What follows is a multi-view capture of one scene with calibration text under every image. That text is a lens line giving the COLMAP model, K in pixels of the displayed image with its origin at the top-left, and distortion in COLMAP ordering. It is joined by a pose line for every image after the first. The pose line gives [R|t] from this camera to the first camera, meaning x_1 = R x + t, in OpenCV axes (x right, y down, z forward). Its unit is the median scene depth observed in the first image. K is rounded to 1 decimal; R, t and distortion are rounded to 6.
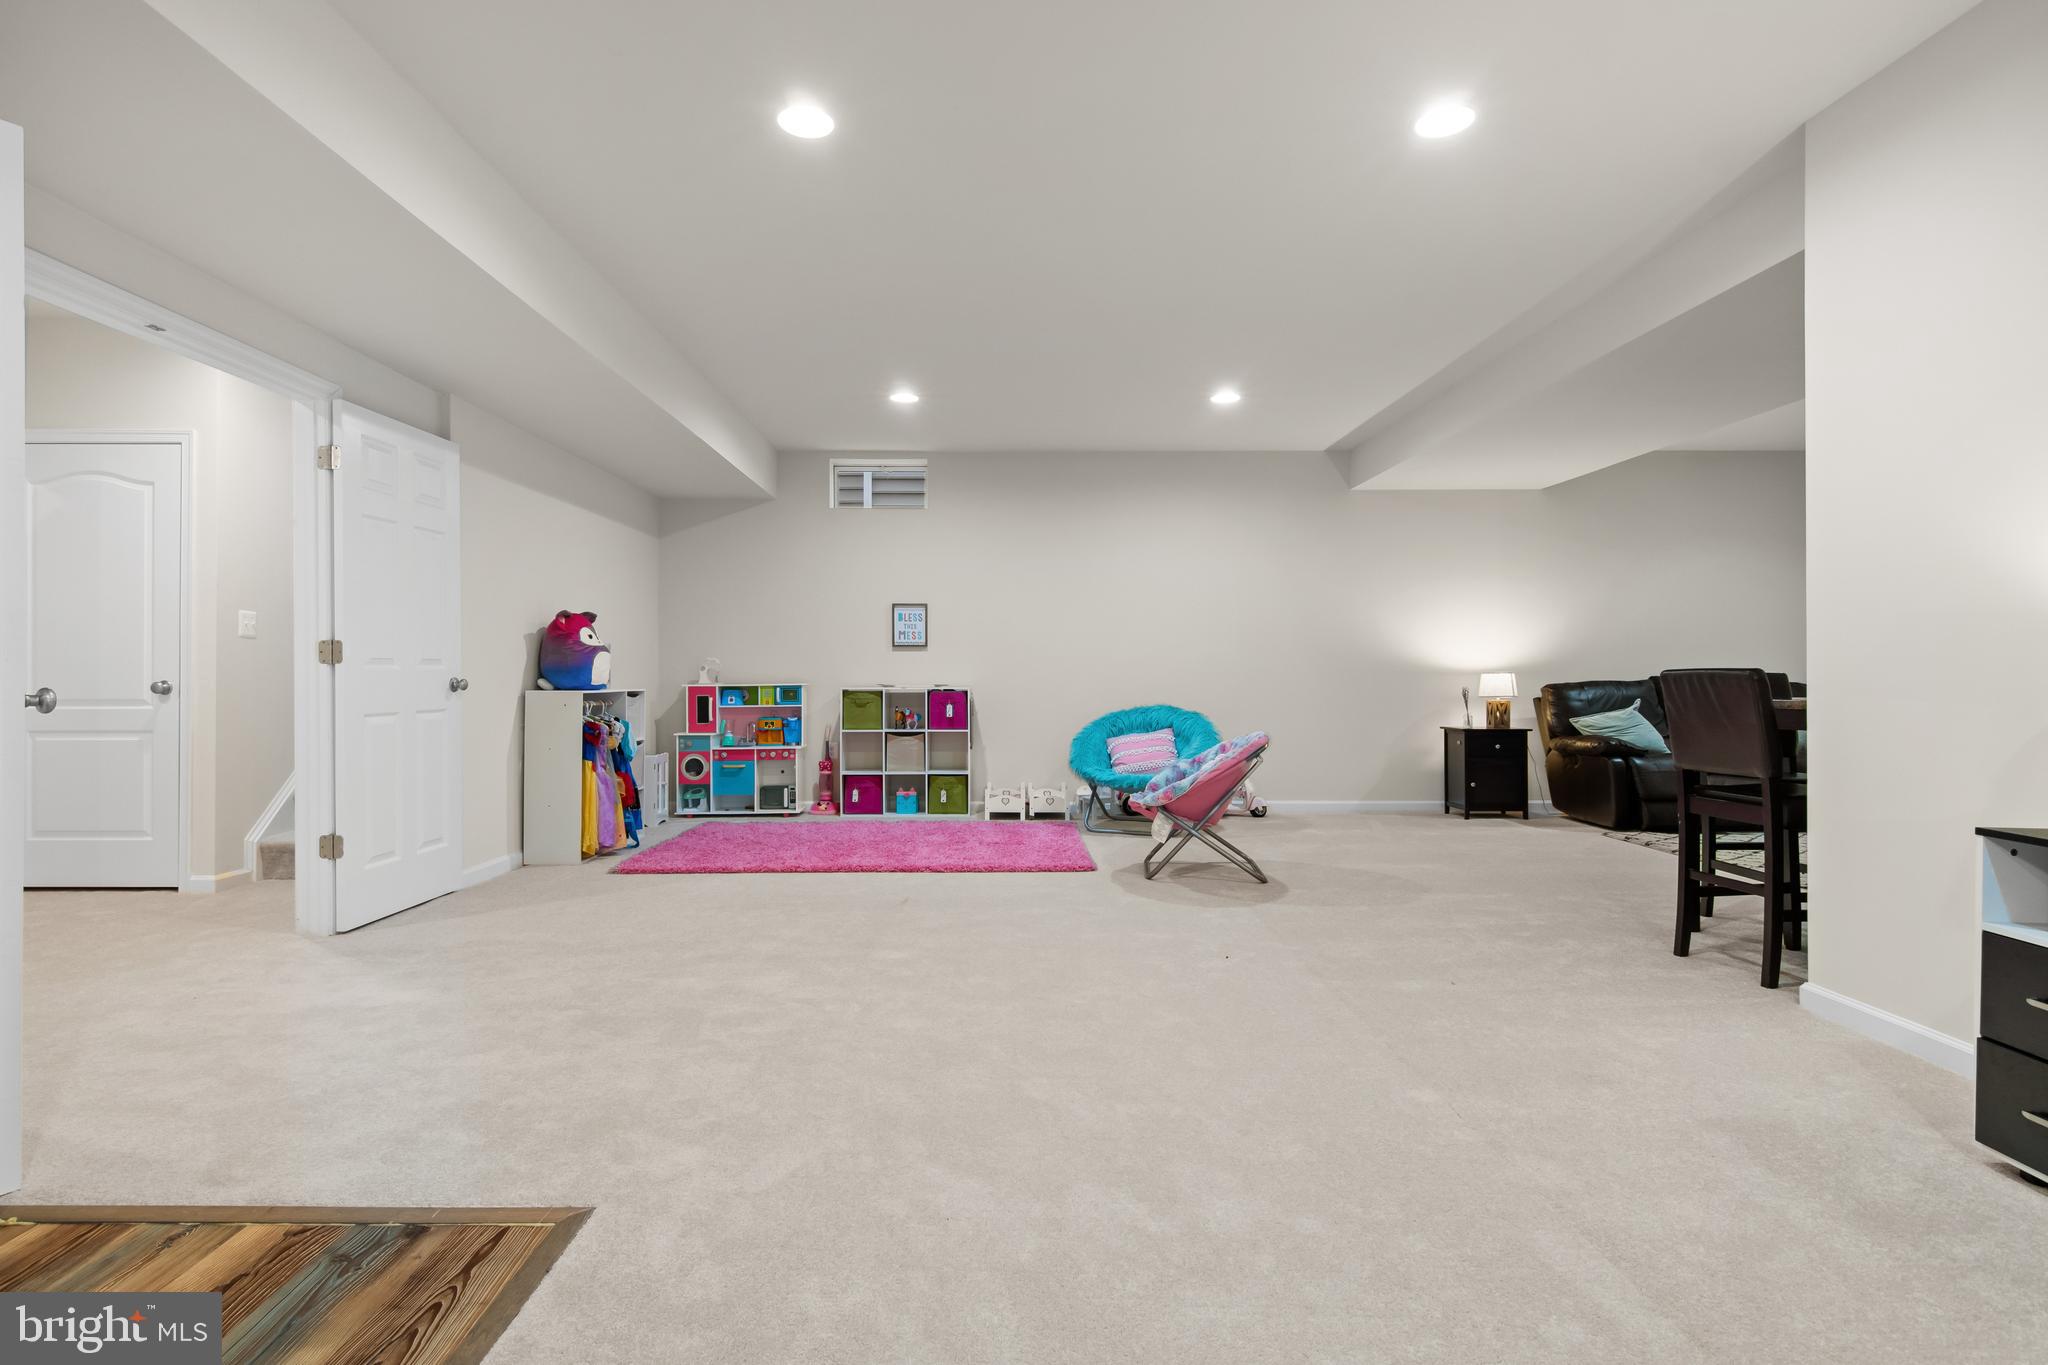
lens RADIAL K [[995.0, 0, 1033.8], [0, 995.0, 676.3], [0, 0, 1]] dist [0.001469, 0.002625]
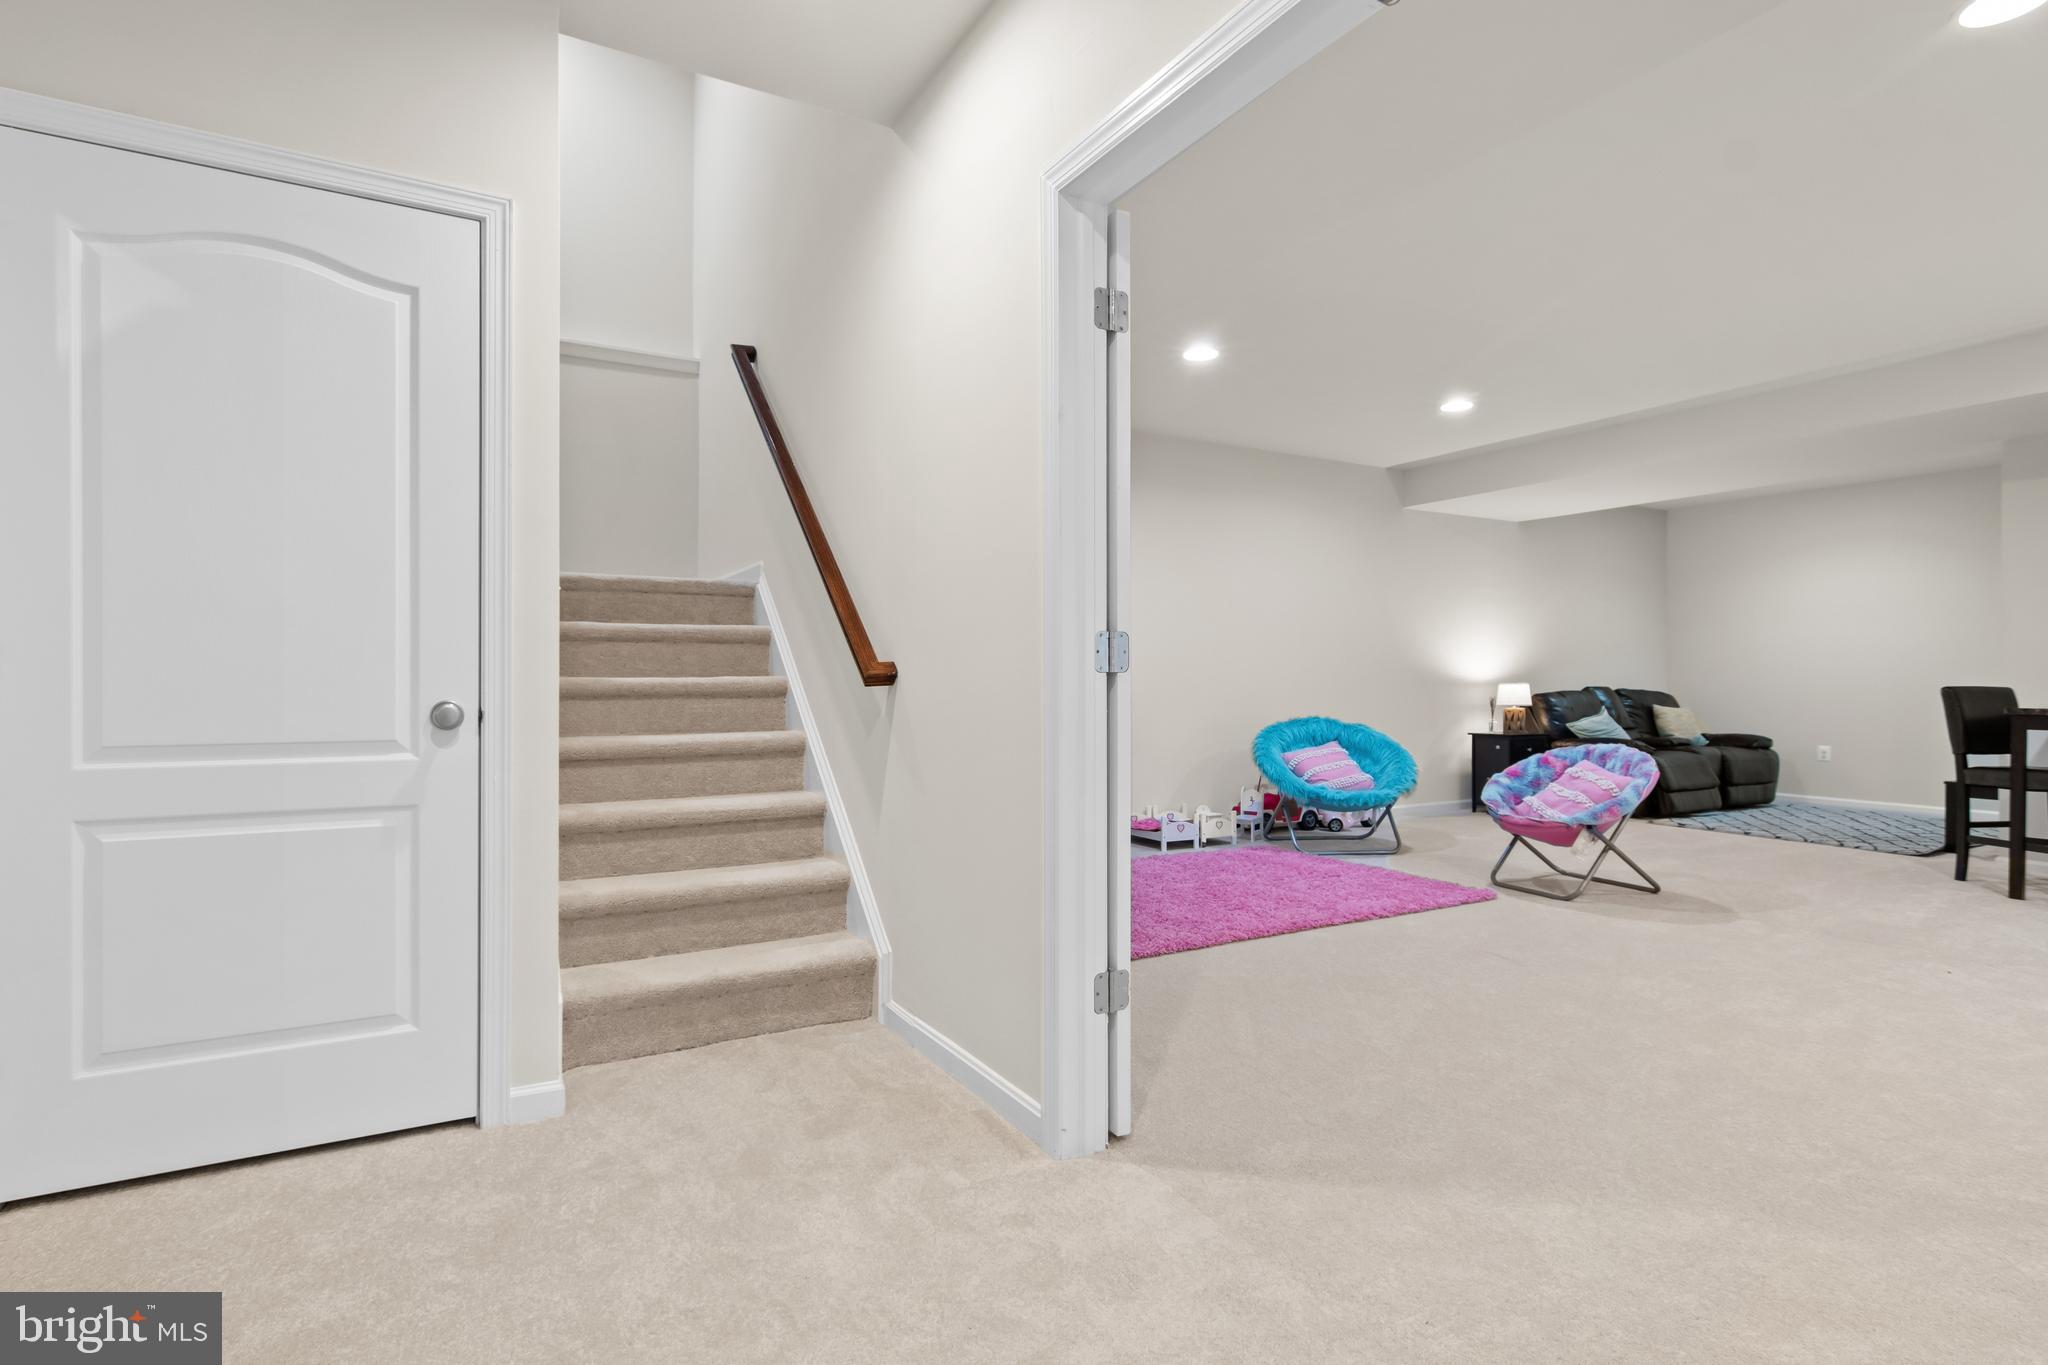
lens RADIAL K [[995.0, 0, 1016.5], [0, 995.0, 688.2], [0, 0, 1]] dist [0.001469, 0.002625]
pose [[0.872343, -0.000495, 0.488894, -0.603575], [-0.001978, 0.999988, 0.004540, -0.003202], [-0.488890, -0.004928, 0.872332, 0.305531]]
